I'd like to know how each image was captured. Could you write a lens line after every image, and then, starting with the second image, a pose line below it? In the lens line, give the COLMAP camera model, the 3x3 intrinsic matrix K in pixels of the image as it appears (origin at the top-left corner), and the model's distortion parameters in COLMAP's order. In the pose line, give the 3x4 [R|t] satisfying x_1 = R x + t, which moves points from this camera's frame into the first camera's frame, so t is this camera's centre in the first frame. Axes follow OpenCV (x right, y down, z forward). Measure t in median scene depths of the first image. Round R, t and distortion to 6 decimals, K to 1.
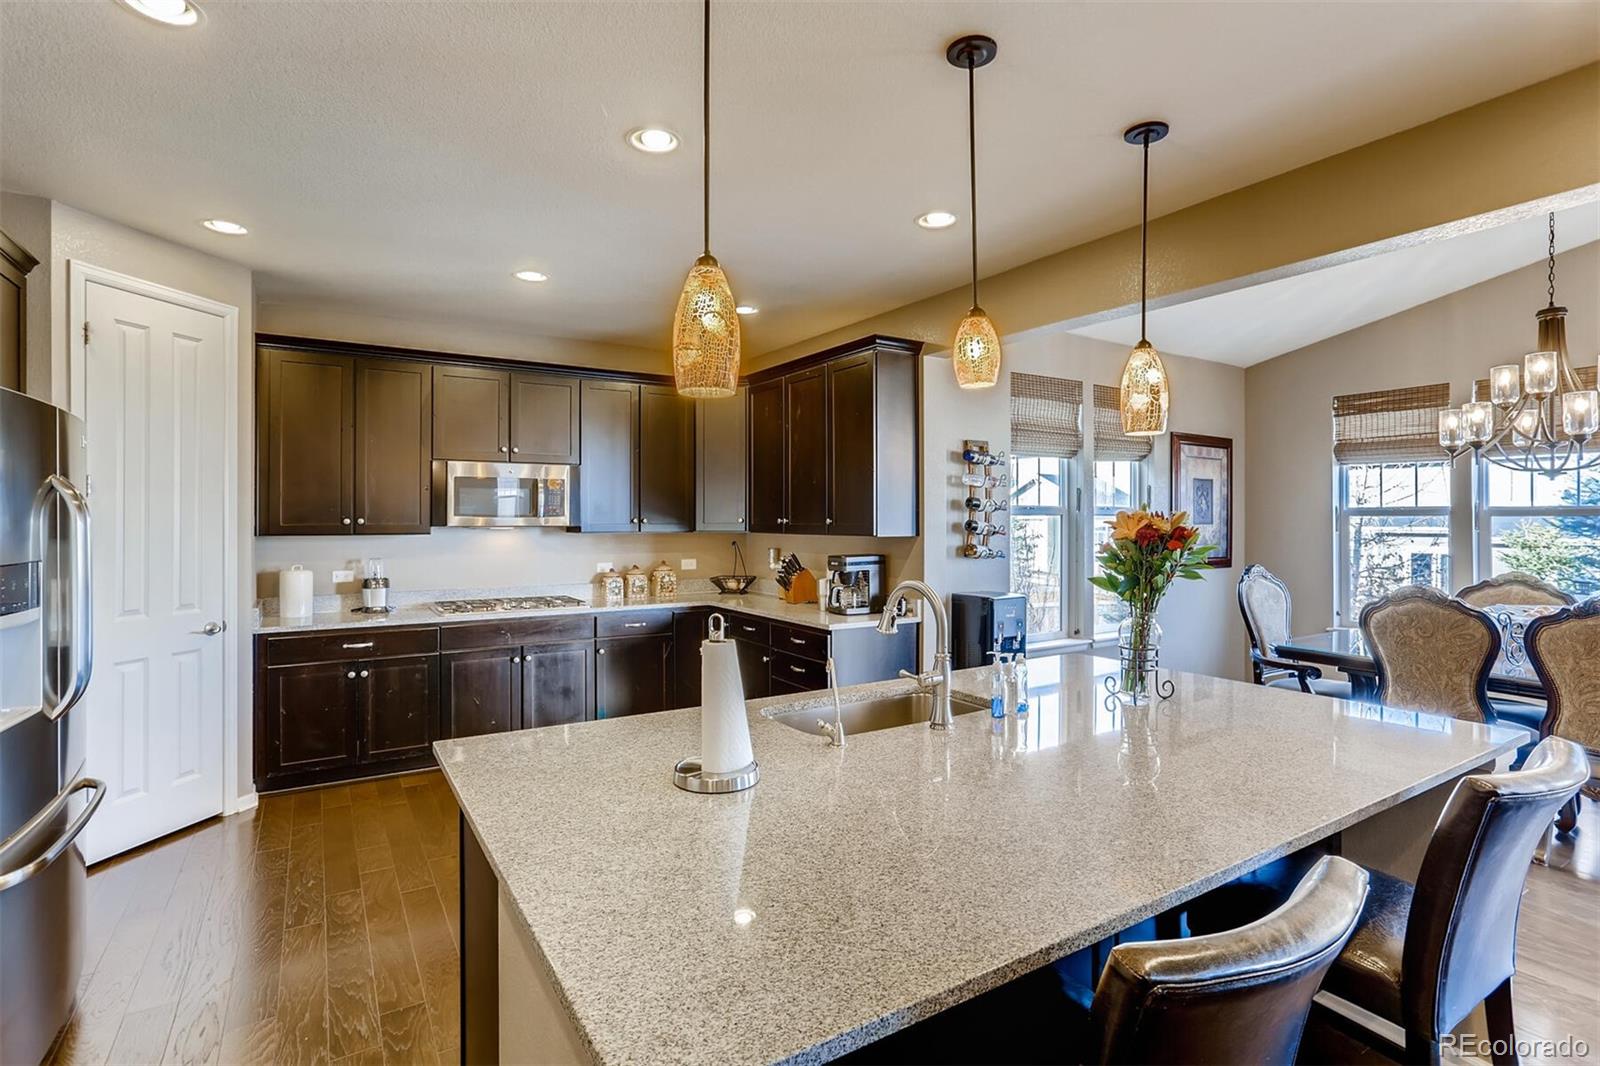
lens RADIAL K [[774.5, 0, 792.3], [0, 774.5, 523.7], [0, 0, 1]] dist [-0.017131, 0.009605]
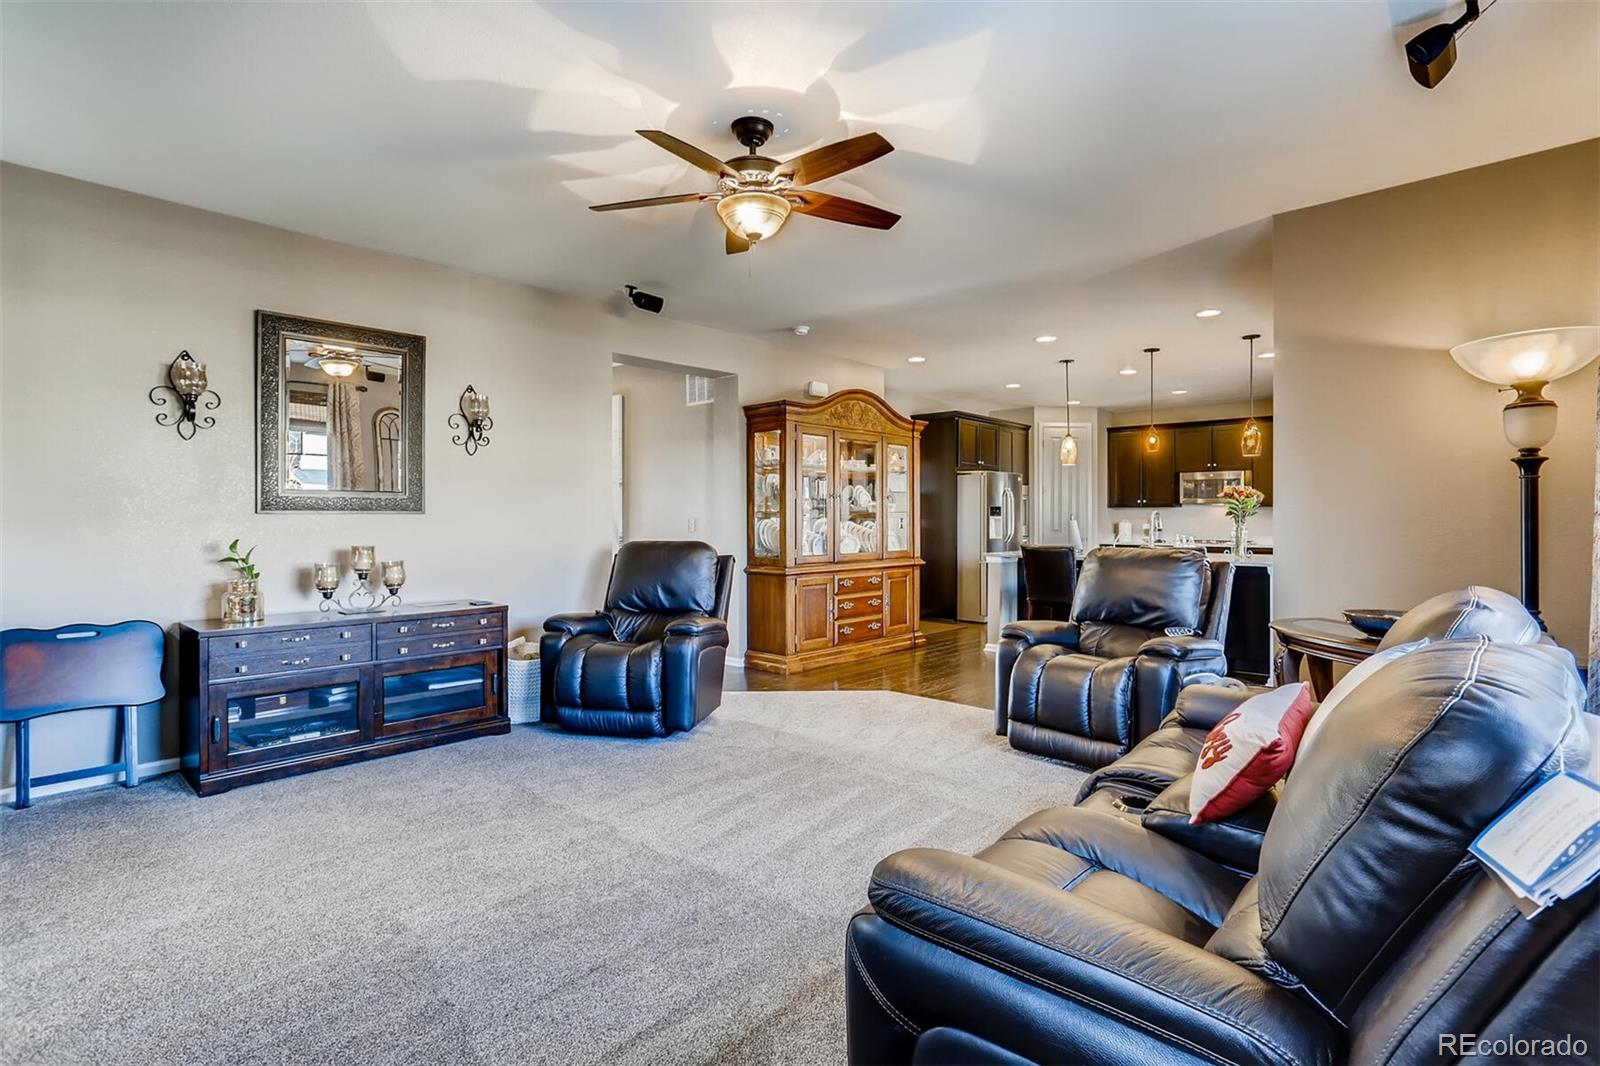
lens RADIAL K [[774.5, 0, 809.6], [0, 774.5, 521.1], [0, 0, 1]] dist [-0.017131, 0.009605]
pose [[0.286976, 0.003832, -0.957930, 1.328286], [-0.008623, 0.999962, 0.001417, 0.059036], [0.957899, 0.007854, 0.286998, -0.610776]]
